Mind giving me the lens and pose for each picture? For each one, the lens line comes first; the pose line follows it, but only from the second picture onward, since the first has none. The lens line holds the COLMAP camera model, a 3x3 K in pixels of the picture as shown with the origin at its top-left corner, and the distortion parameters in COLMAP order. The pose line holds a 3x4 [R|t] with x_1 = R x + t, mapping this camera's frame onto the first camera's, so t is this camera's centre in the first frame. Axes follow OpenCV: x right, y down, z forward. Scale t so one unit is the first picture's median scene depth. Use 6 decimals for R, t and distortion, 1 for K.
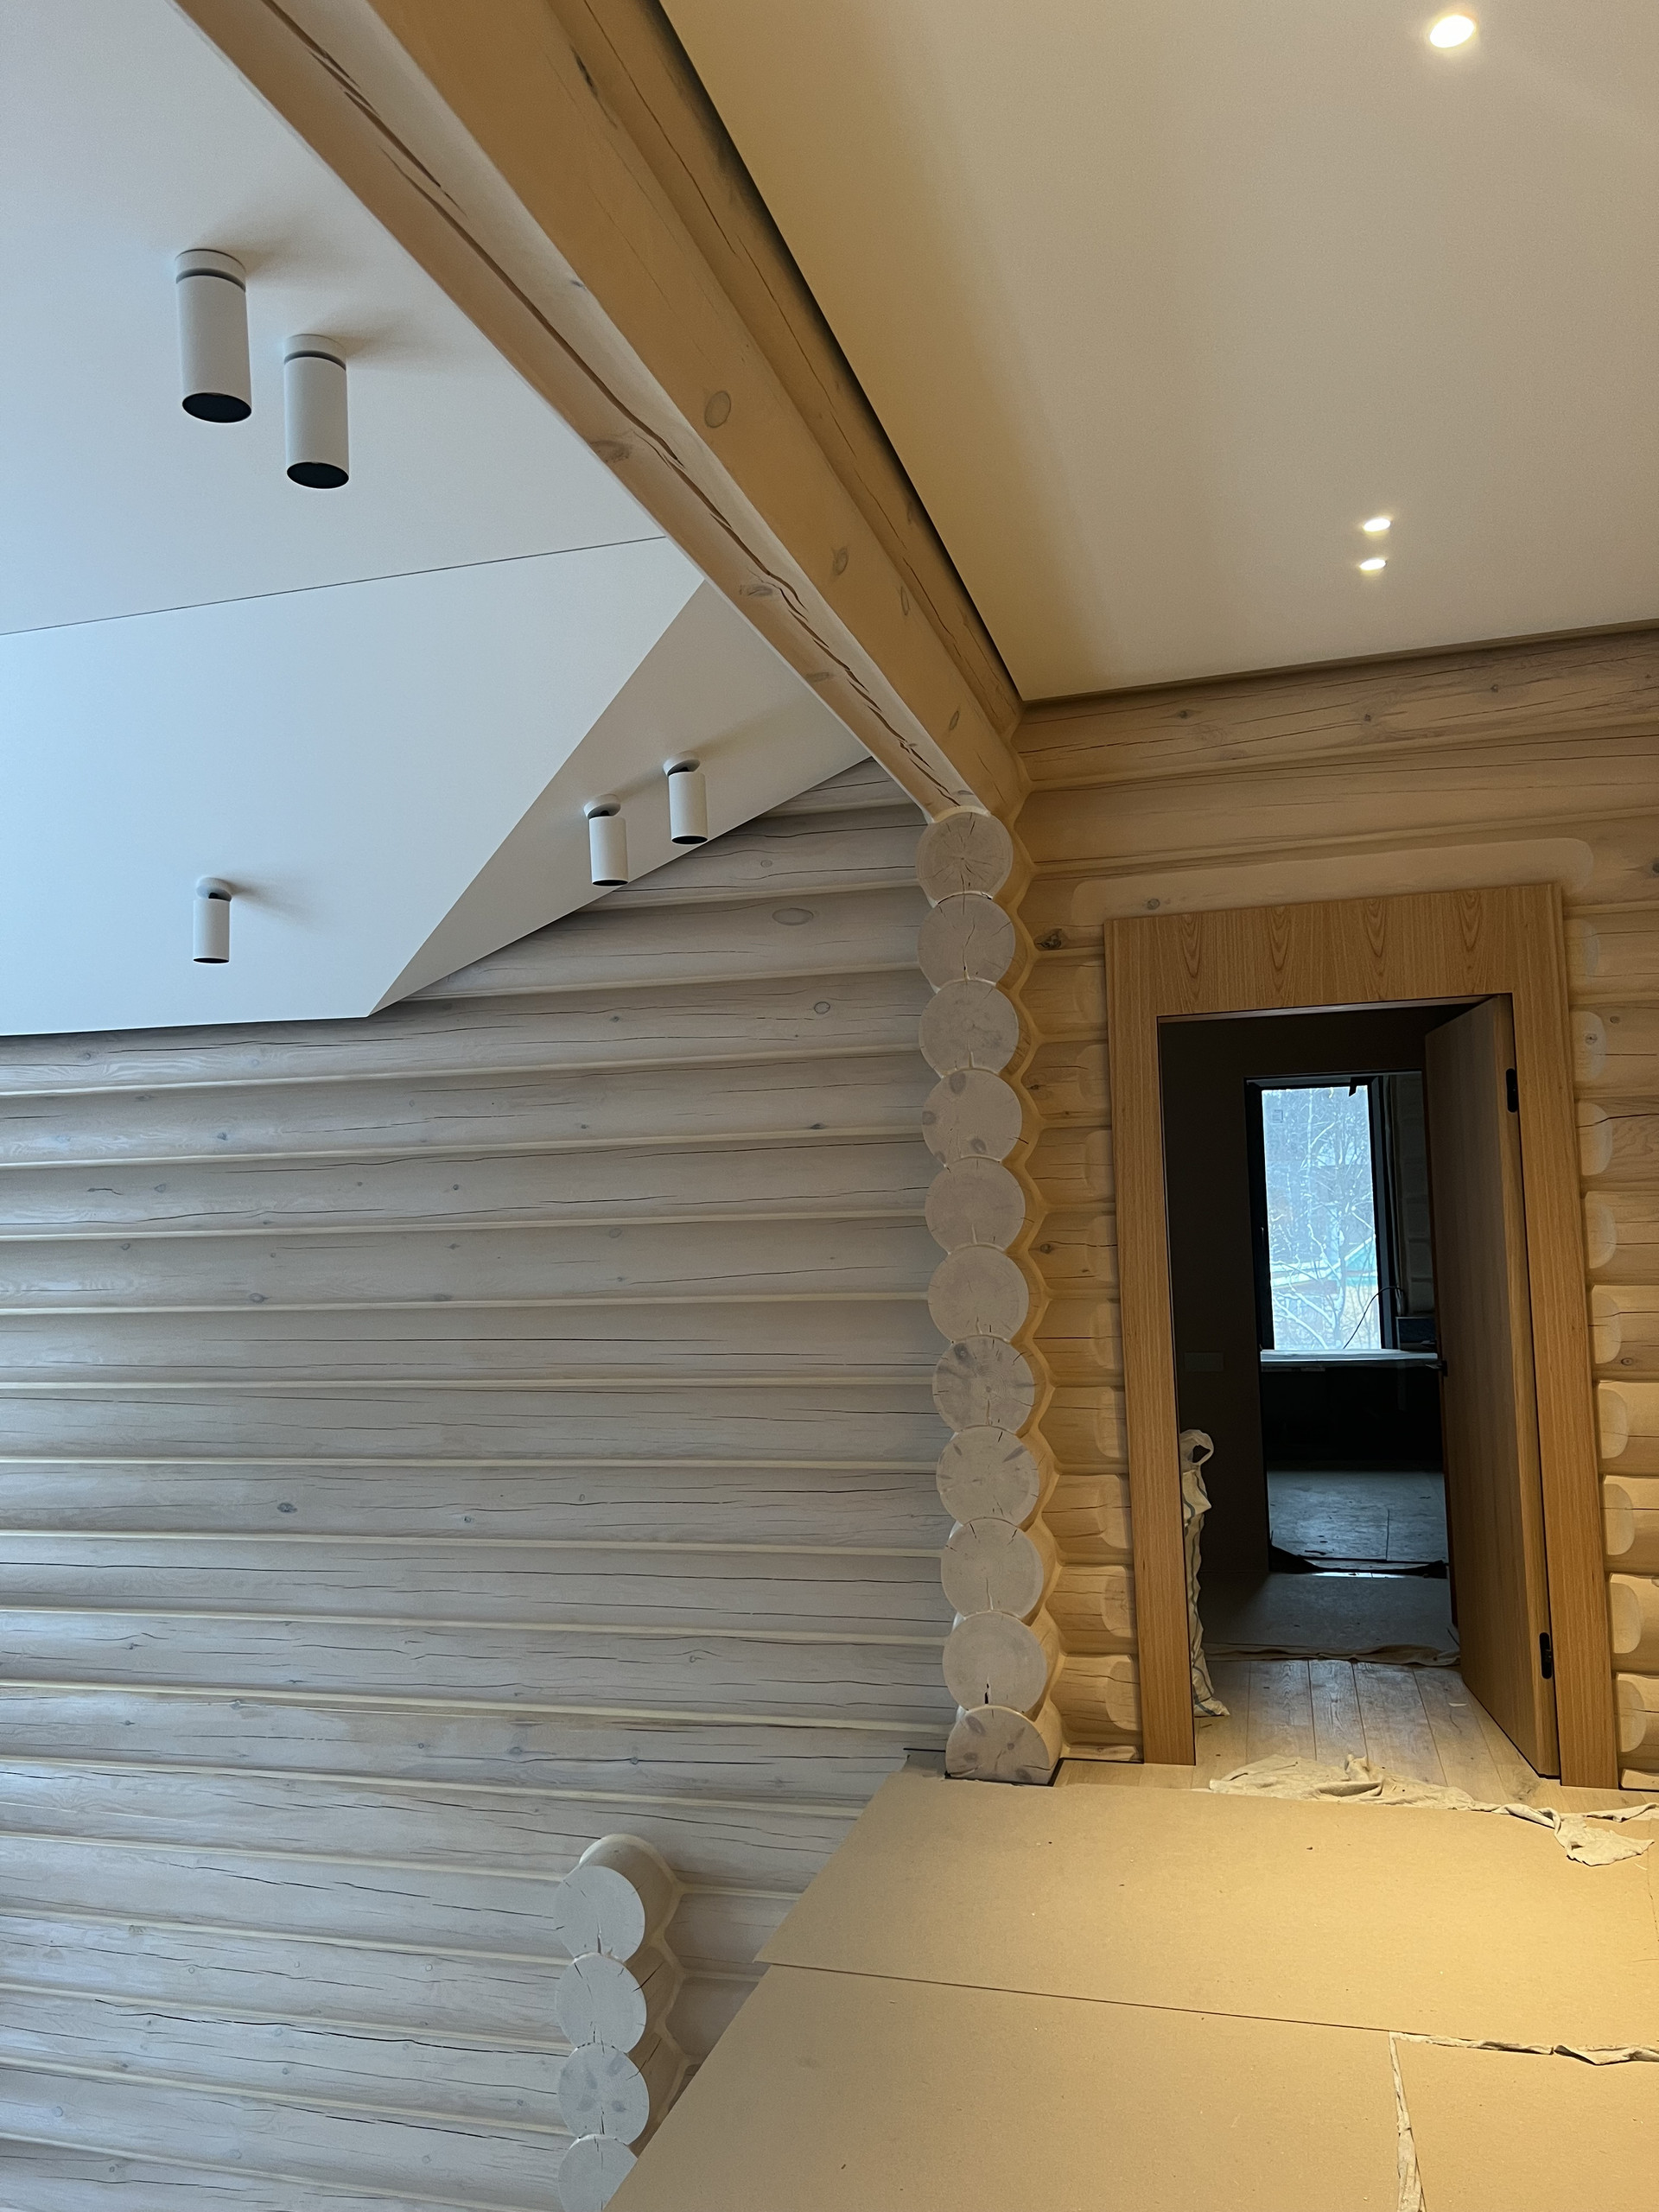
lens RADIAL K [[1633.3, 0, 829.5], [0, 1633.3, 1106.0], [0, 0, 1]] dist [0.097838, -0.173562]
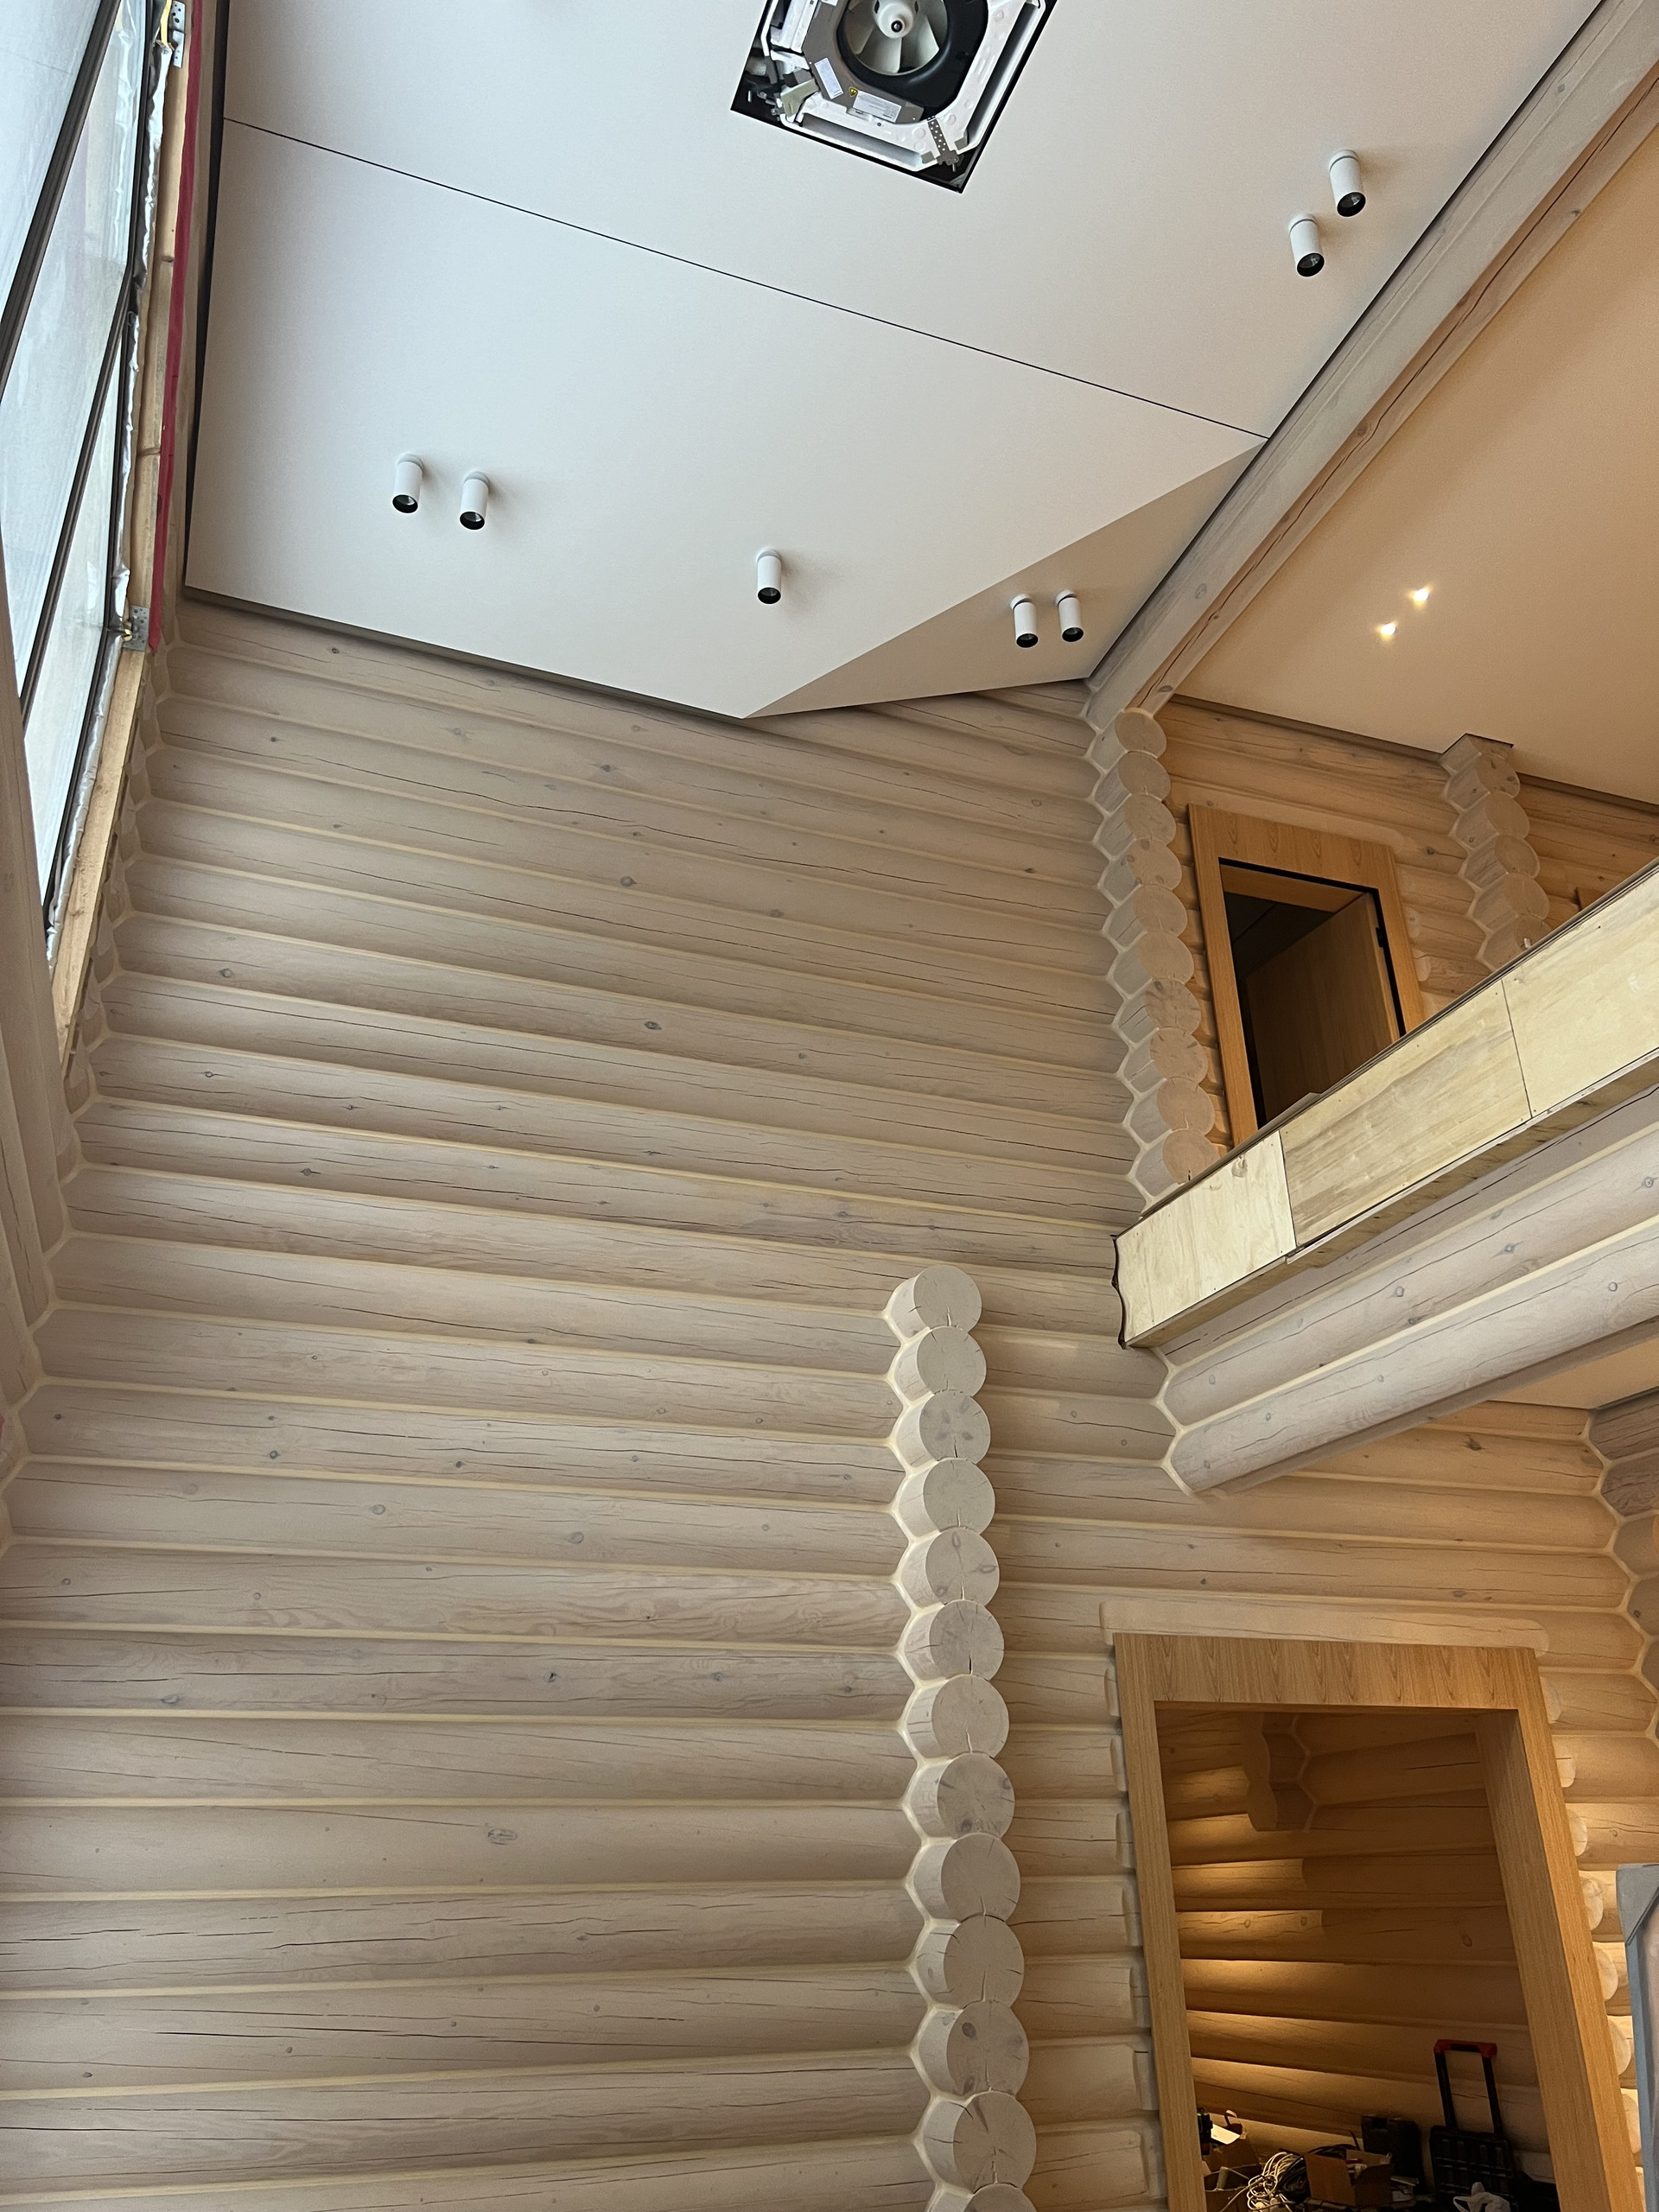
lens RADIAL K [[1633.3, 0, 829.5], [0, 1633.3, 1106.0], [0, 0, 1]] dist [0.097838, -0.173562]
pose [[0.816738, 0.263218, 0.513474, -0.947423], [-0.047525, 0.917553, -0.394763, 0.882373], [-0.575049, 0.298015, 0.761910, 0.002324]]
